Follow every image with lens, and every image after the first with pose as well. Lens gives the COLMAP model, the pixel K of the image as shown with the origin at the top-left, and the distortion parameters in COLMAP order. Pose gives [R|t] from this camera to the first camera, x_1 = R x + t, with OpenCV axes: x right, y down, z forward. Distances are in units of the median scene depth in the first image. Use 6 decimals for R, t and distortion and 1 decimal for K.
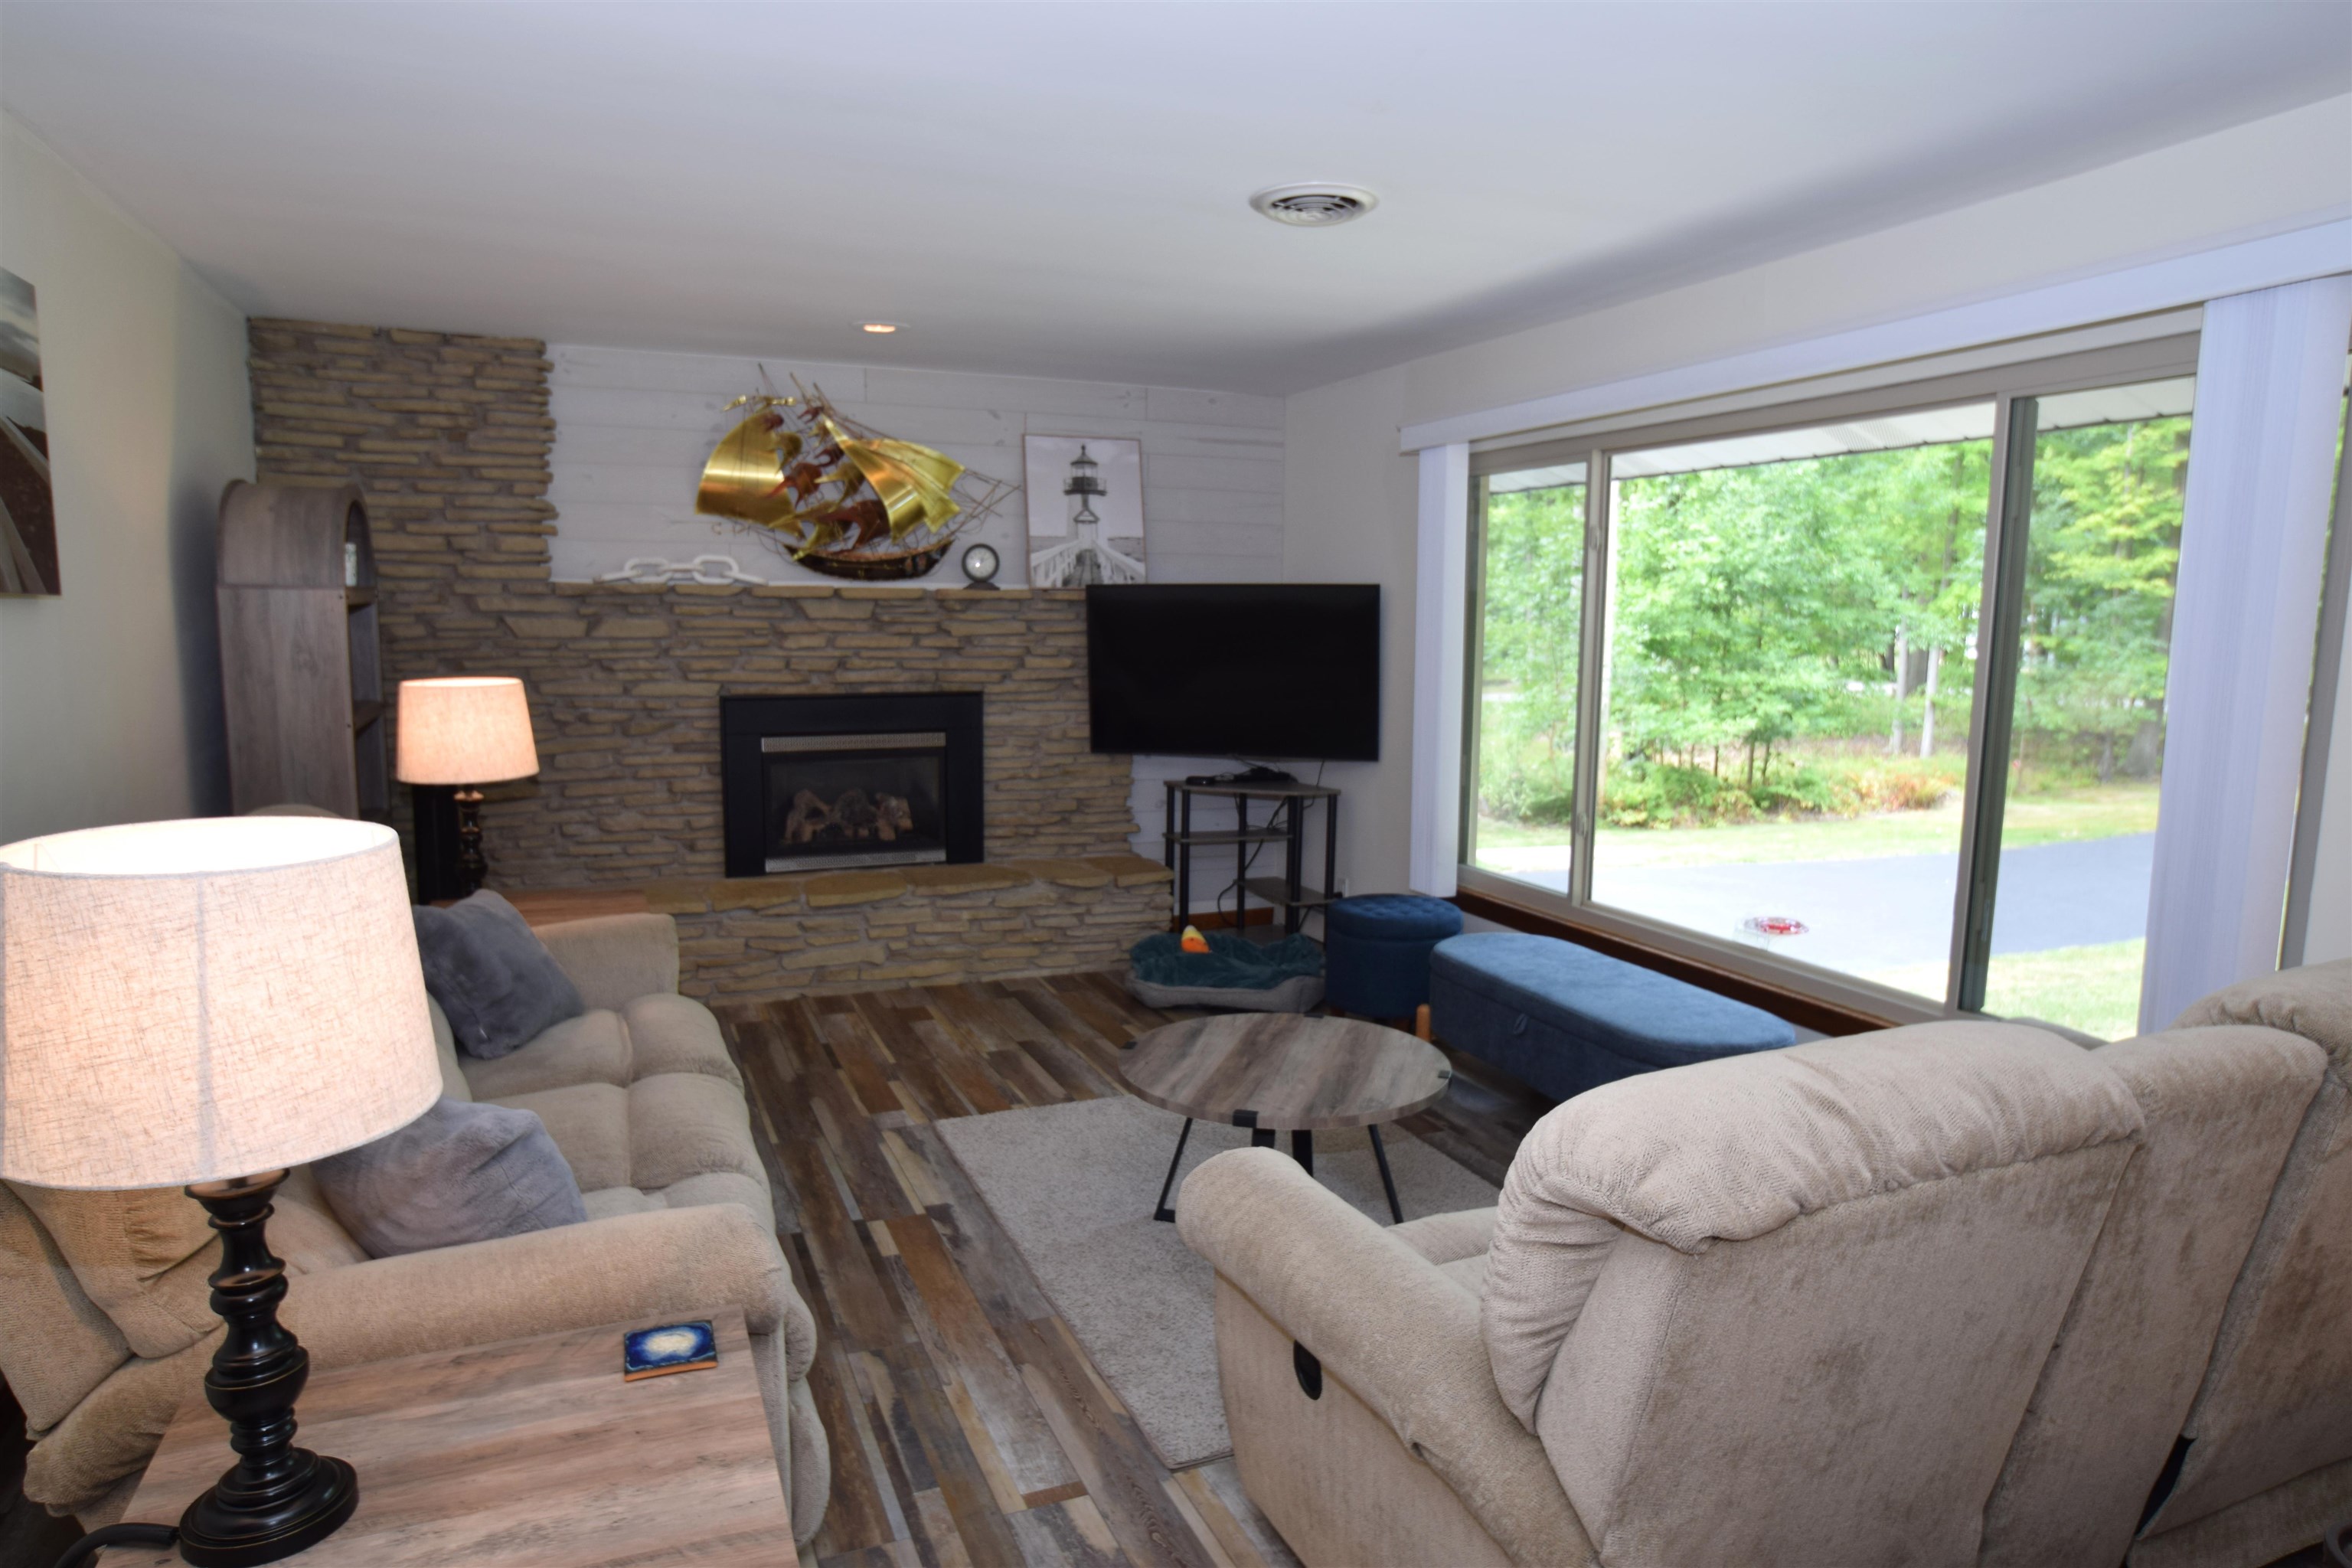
lens RADIAL K [[1388.6, 0, 1172.8], [0, 1388.6, 781.7], [0, 0, 1]] dist [-0.008900, 0.000047]
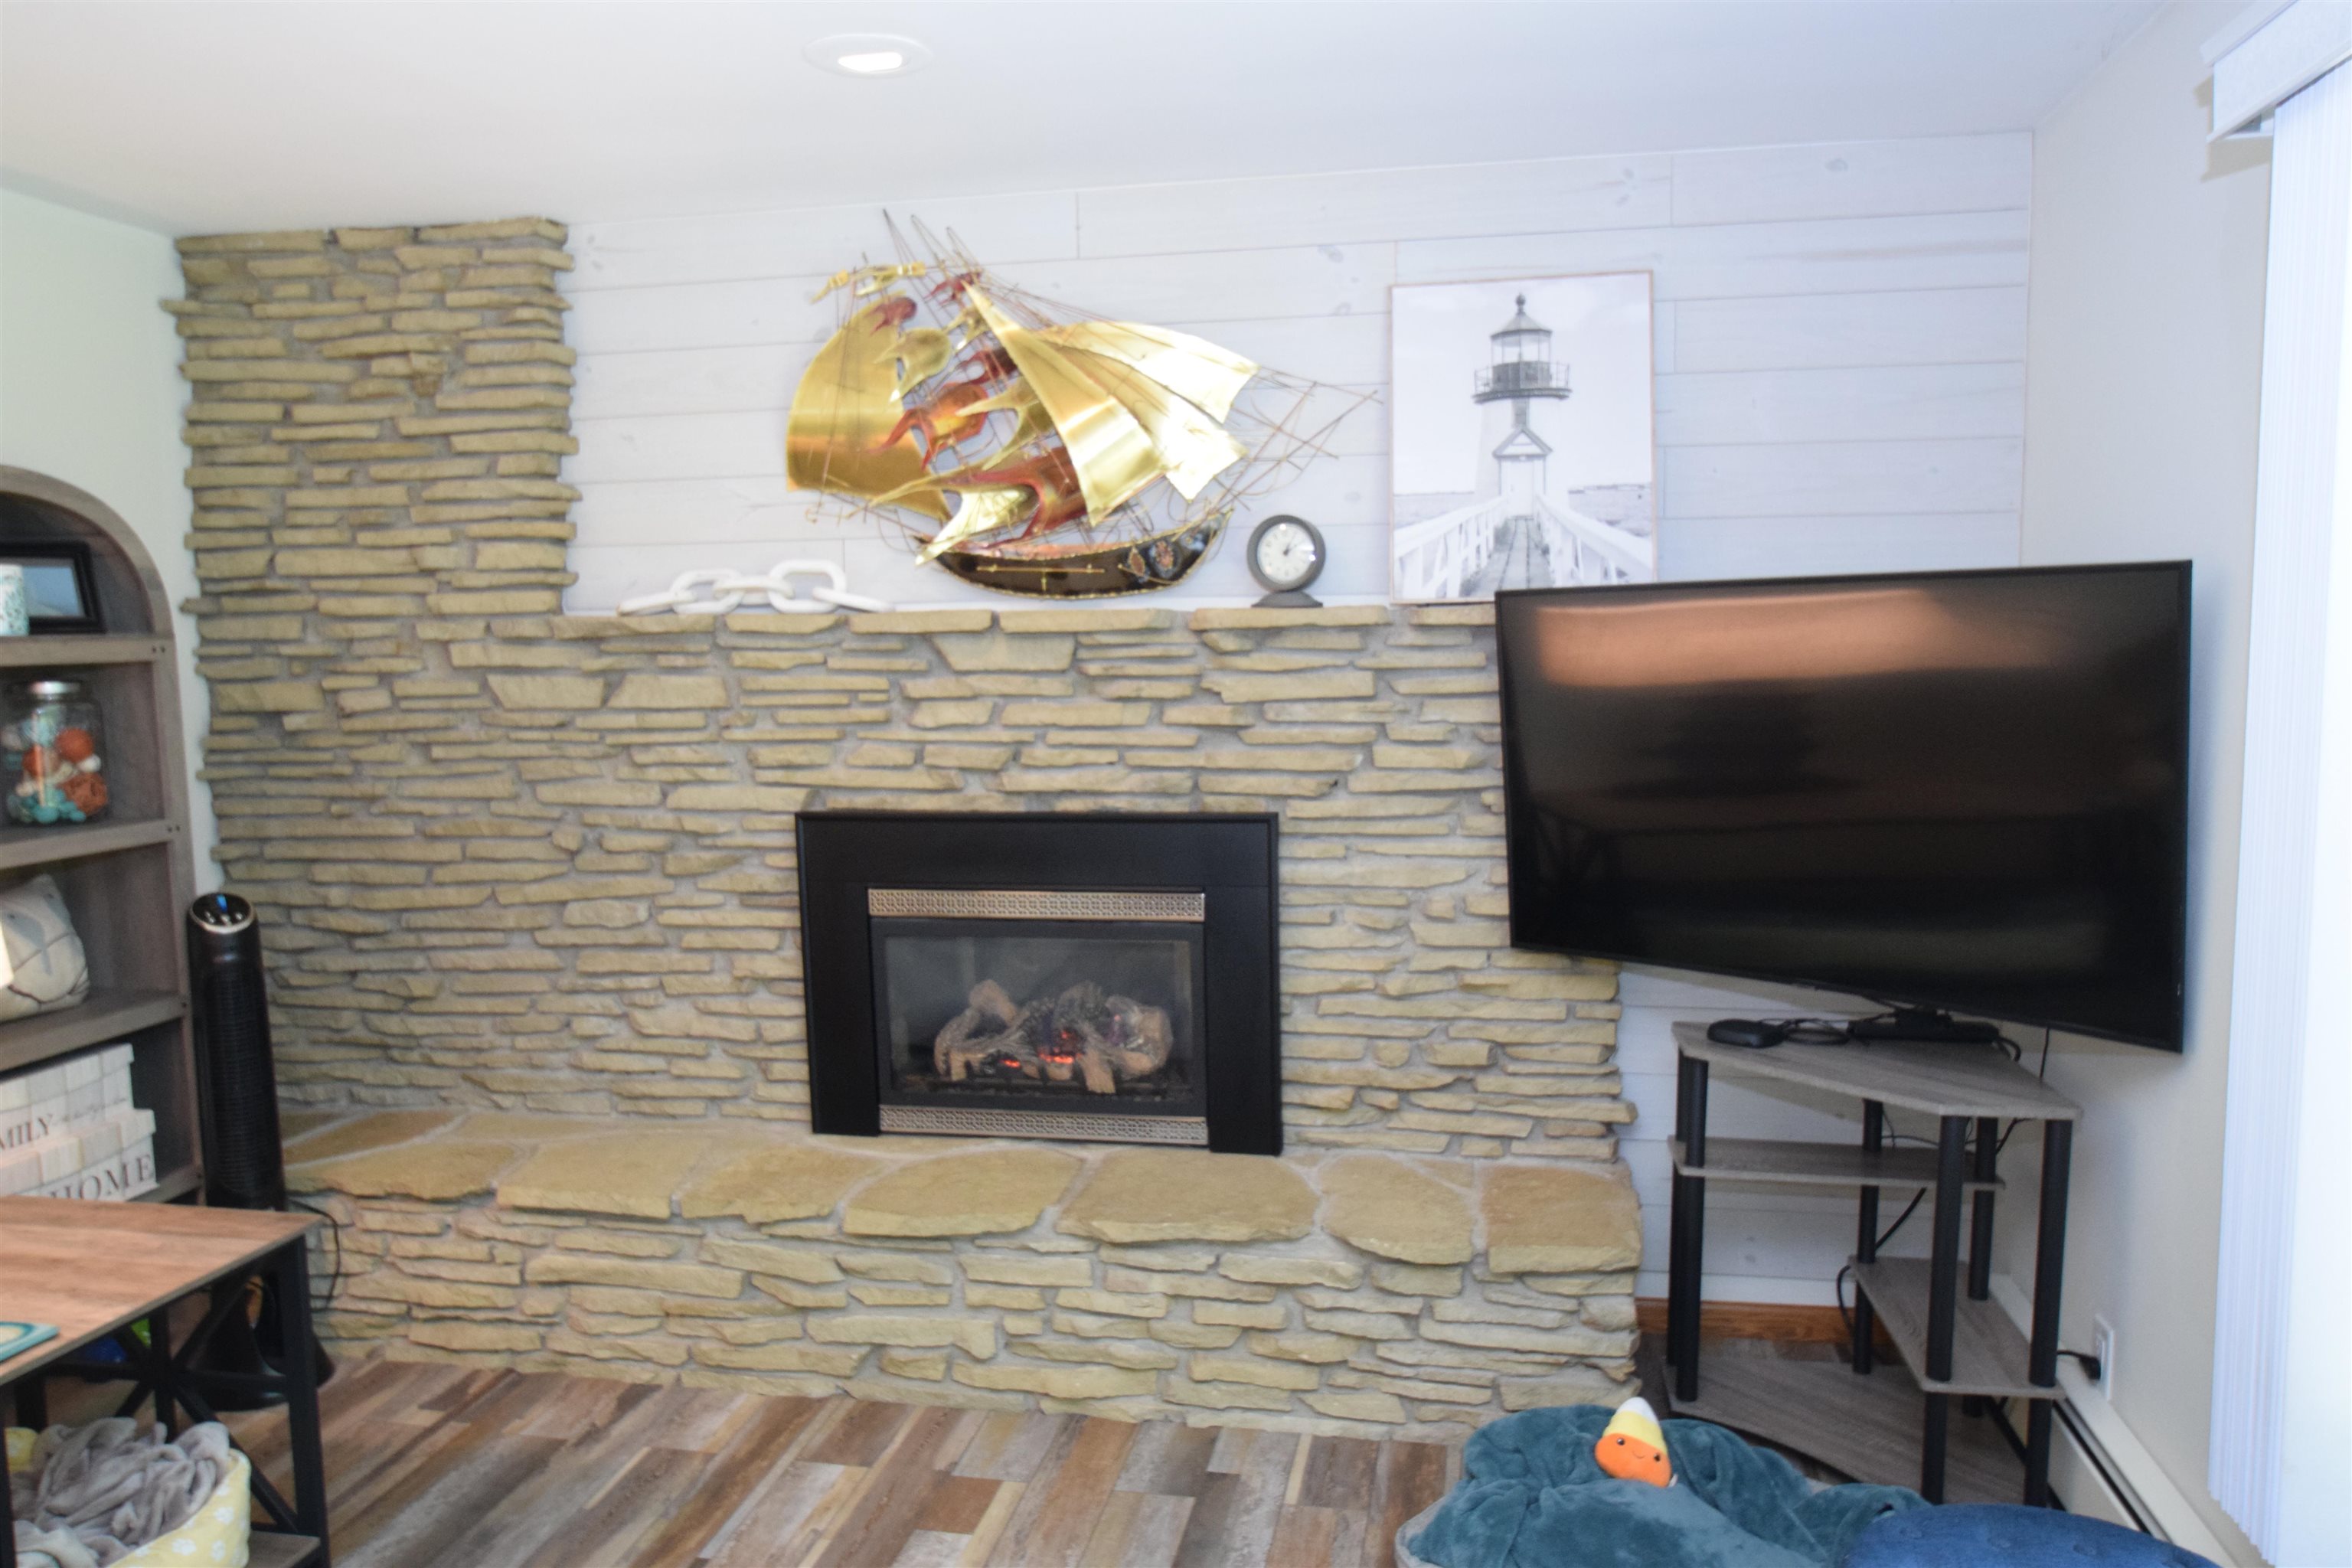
lens RADIAL K [[1699.1, 0, 1181.7], [0, 1699.1, 803.3], [0, 0, 1]] dist [-0.026369, 0.000212]
pose [[0.838369, 0.036964, -0.543849, 0.172322], [-0.045982, 0.998938, -0.002988, -0.069582], [0.543160, 0.027513, 0.839178, 0.503996]]
